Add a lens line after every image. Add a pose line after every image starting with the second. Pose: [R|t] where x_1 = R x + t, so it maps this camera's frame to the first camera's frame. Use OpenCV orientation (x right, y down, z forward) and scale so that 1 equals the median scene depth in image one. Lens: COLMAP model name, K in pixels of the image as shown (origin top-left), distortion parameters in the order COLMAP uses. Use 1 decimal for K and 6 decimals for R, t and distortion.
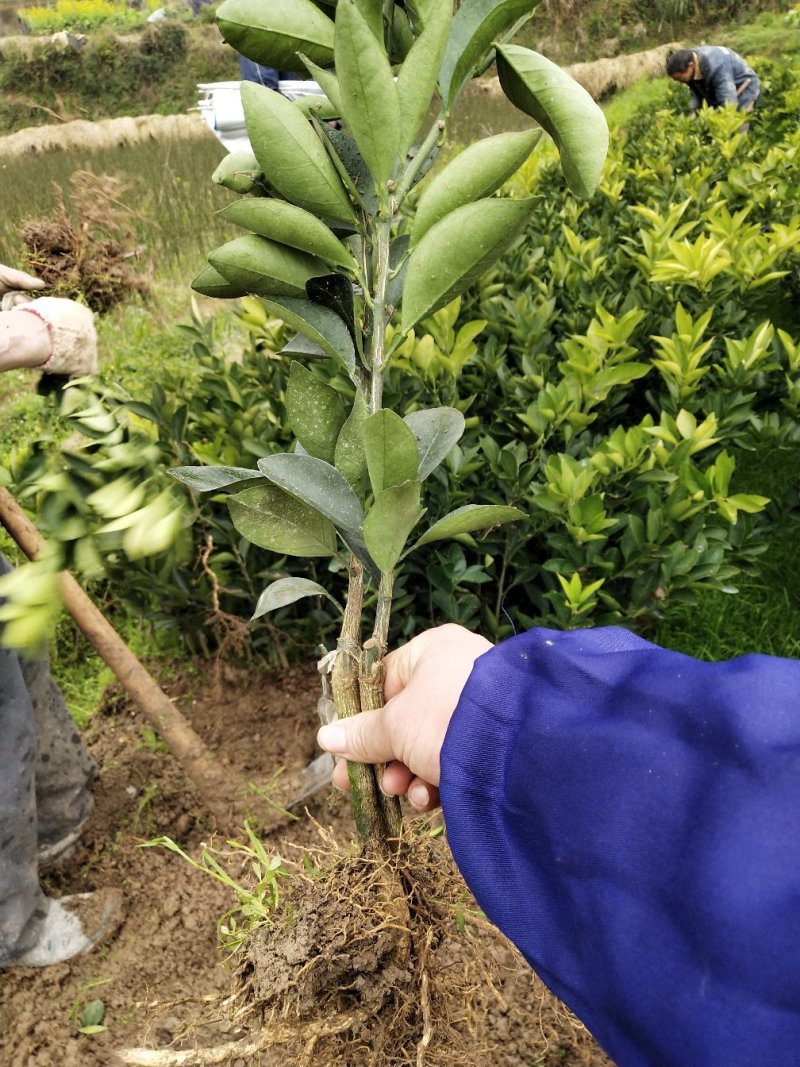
lens RADIAL K [[845.9, 0, 400.0], [0, 845.9, 533.5], [0, 0, 1]] dist [0.018983, 0.005911]
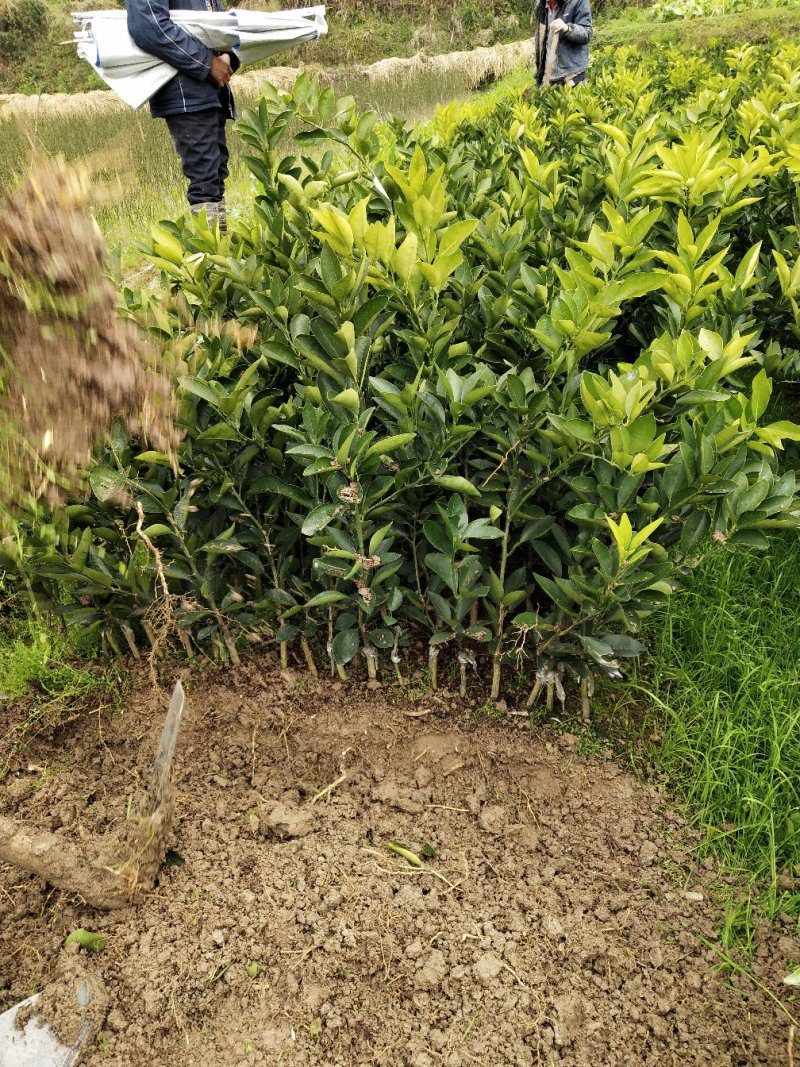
lens RADIAL K [[845.9, 0, 400.0], [0, 845.9, 533.5], [0, 0, 1]] dist [0.018983, 0.005911]
pose [[0.991568, -0.048432, 0.120199, -0.069974], [0.047512, 0.998815, 0.010509, 0.031880], [-0.120566, -0.004710, 0.992694, 0.162234]]
